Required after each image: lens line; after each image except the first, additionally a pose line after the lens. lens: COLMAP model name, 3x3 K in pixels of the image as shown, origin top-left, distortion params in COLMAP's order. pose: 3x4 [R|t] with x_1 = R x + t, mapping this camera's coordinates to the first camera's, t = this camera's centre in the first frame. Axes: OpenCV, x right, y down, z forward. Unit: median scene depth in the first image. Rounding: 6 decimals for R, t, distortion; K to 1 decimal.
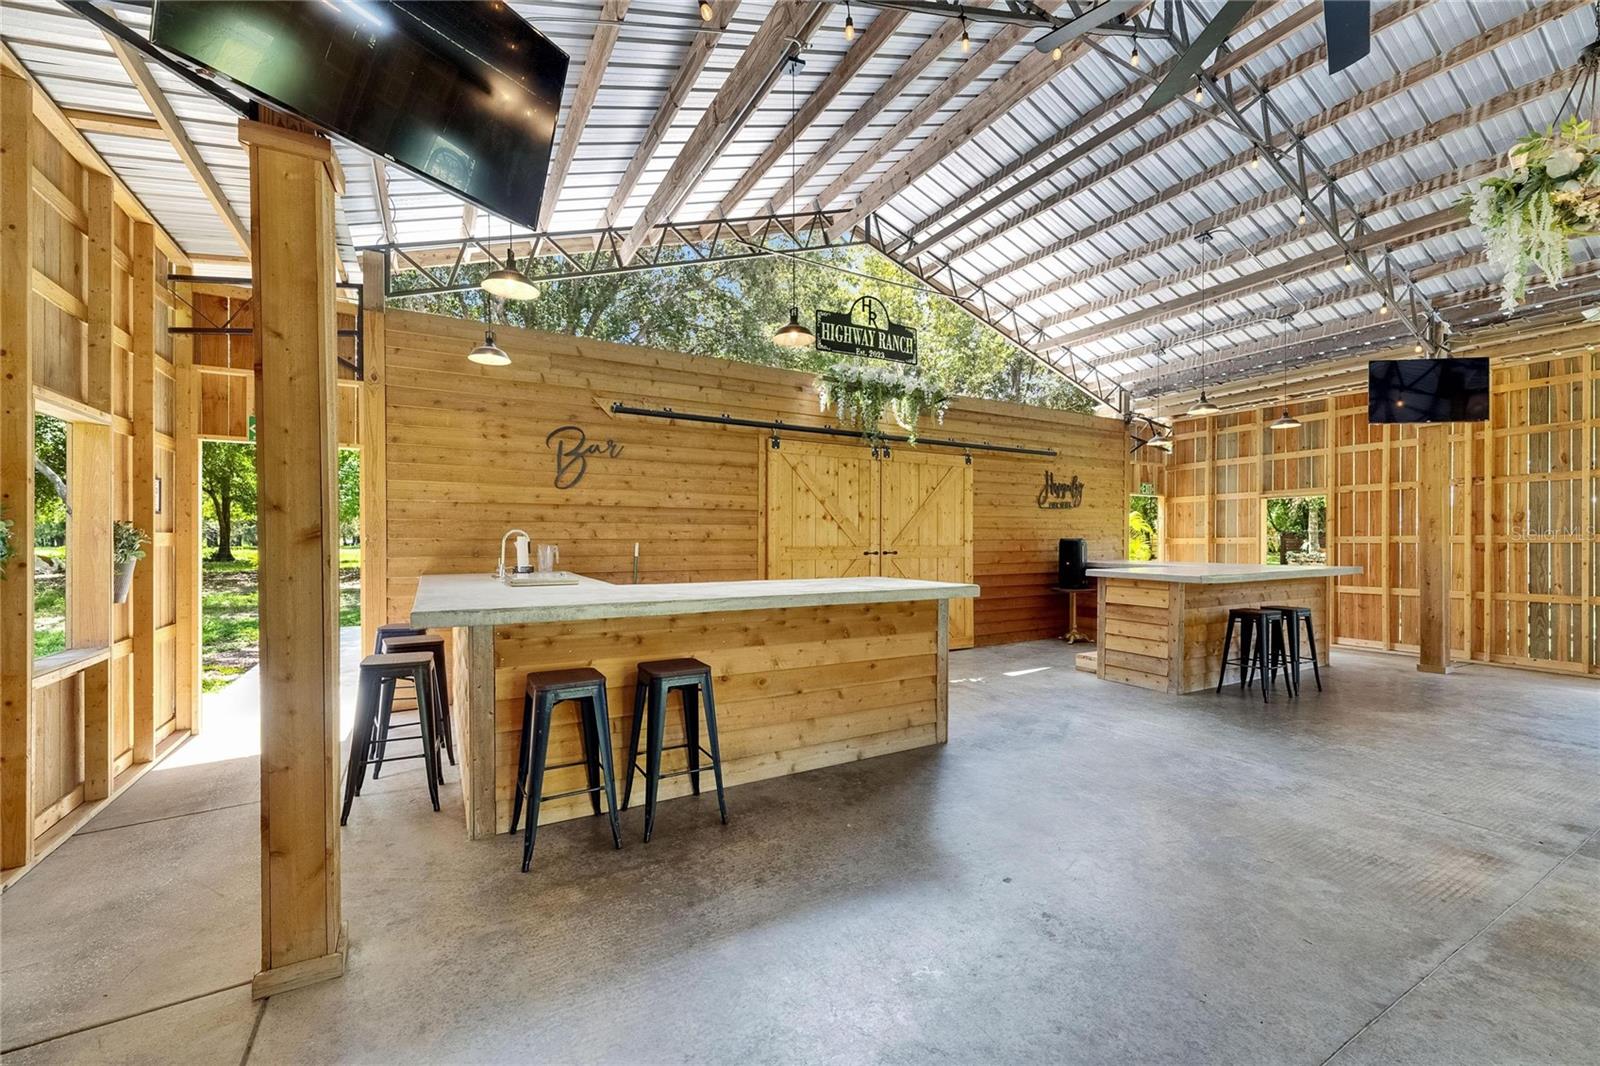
lens RADIAL K [[650.0, 0, 804.1], [0, 650.0, 544.6], [0, 0, 1]] dist [0.002314, -0.000145]
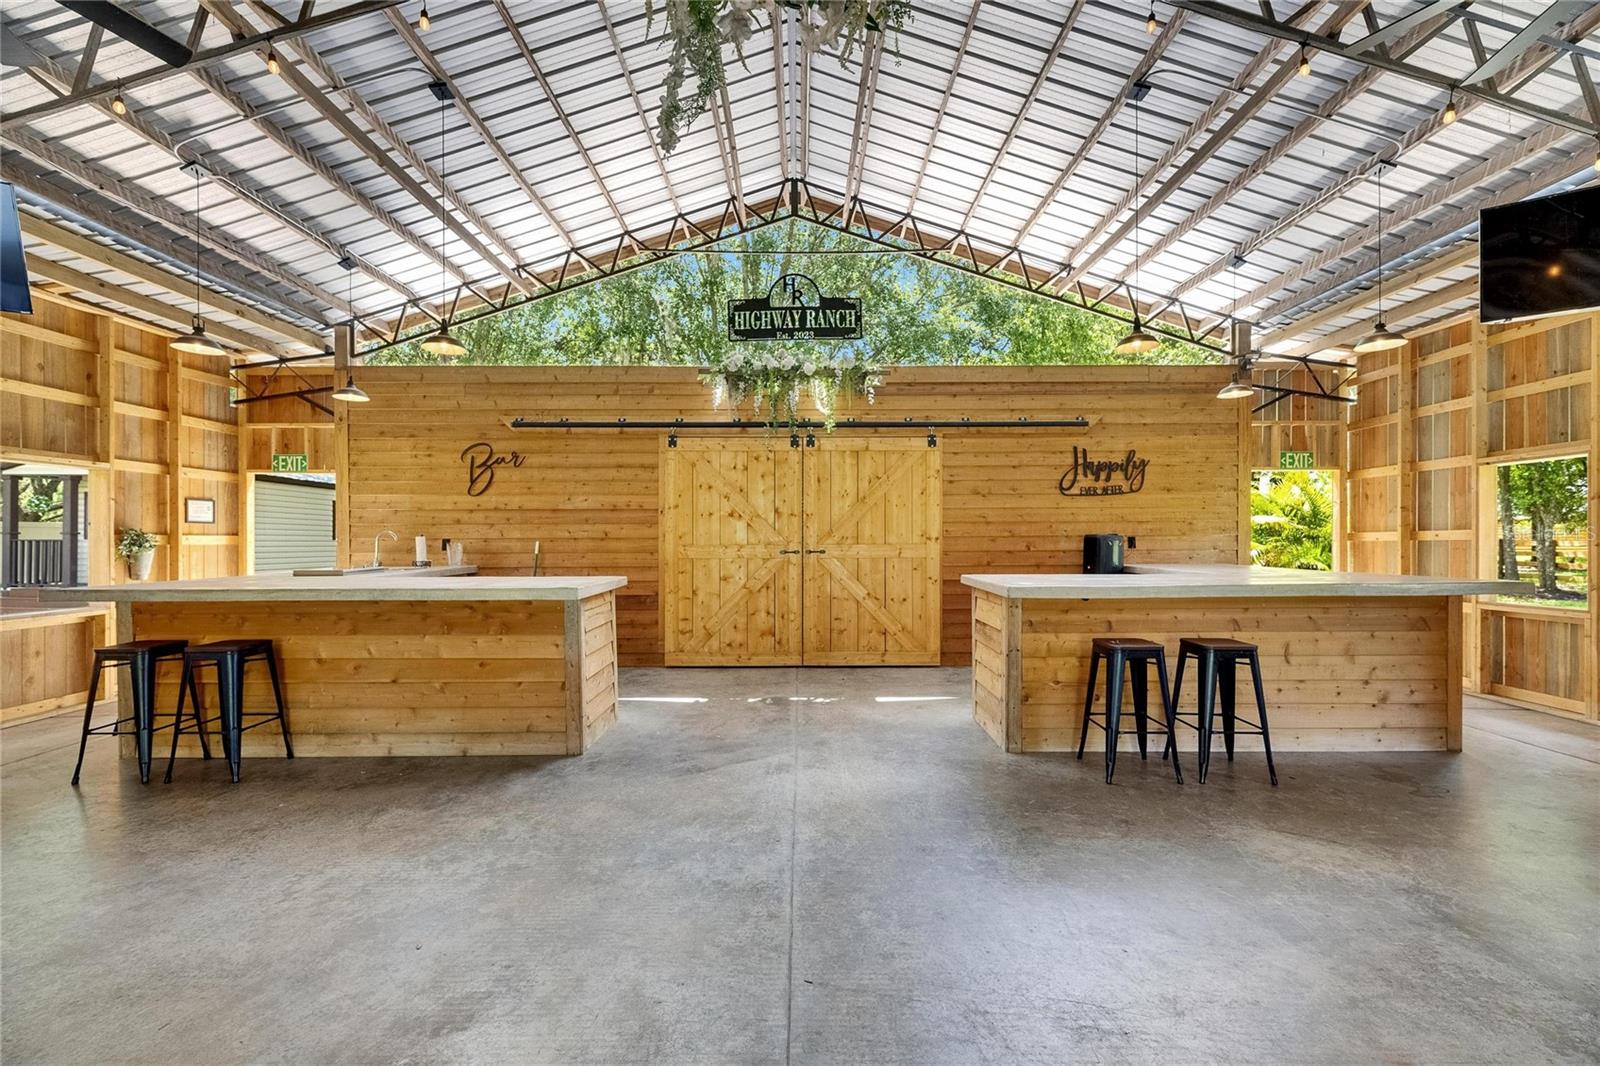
lens RADIAL K [[650.0, 0, 801.1], [0, 650.0, 539.4], [0, 0, 1]] dist [0.002314, -0.000145]
pose [[0.869233, -0.003968, -0.494386, 0.604703], [0.001374, 0.999983, -0.005611, 0.000433], [0.494400, 0.004198, 0.869224, 0.219122]]
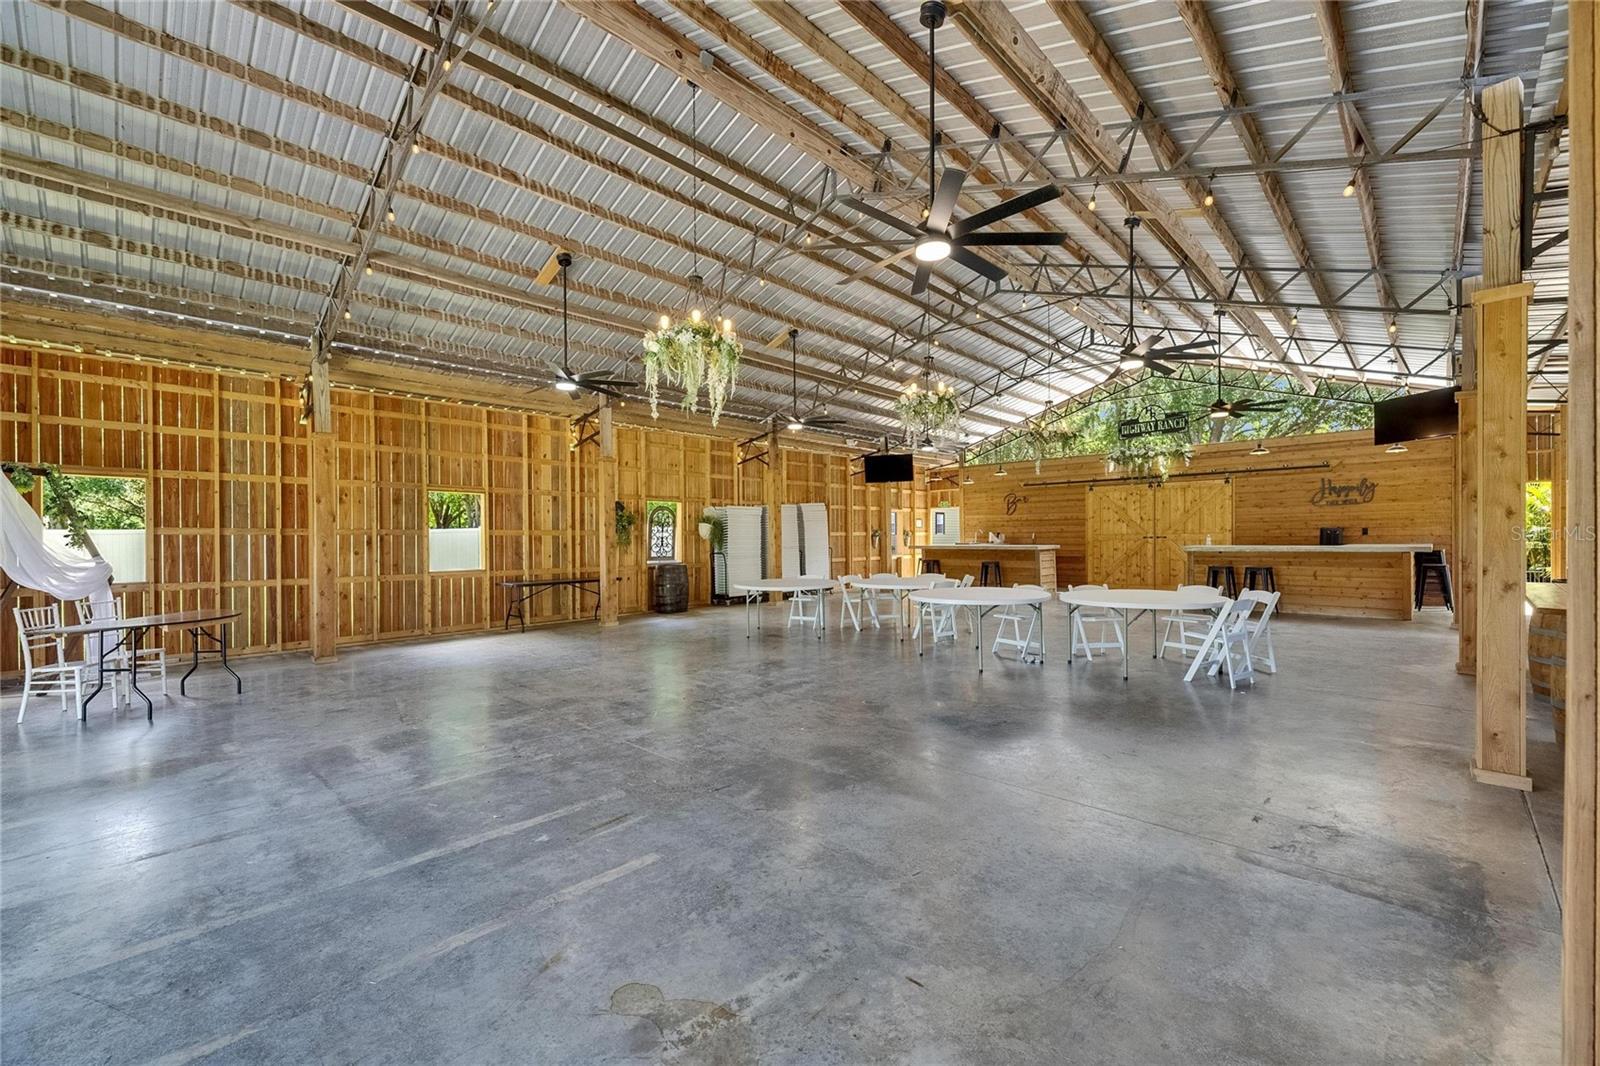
lens RADIAL K [[650.0, 0, 798.8], [0, 650.0, 539.8], [0, 0, 1]] dist [0.002314, -0.000145]
pose [[0.269133, -0.000034, -0.963103, 1.804357], [0.002354, 0.999997, 0.000623, 0.017500], [0.963100, -0.002435, 0.269133, -0.571930]]
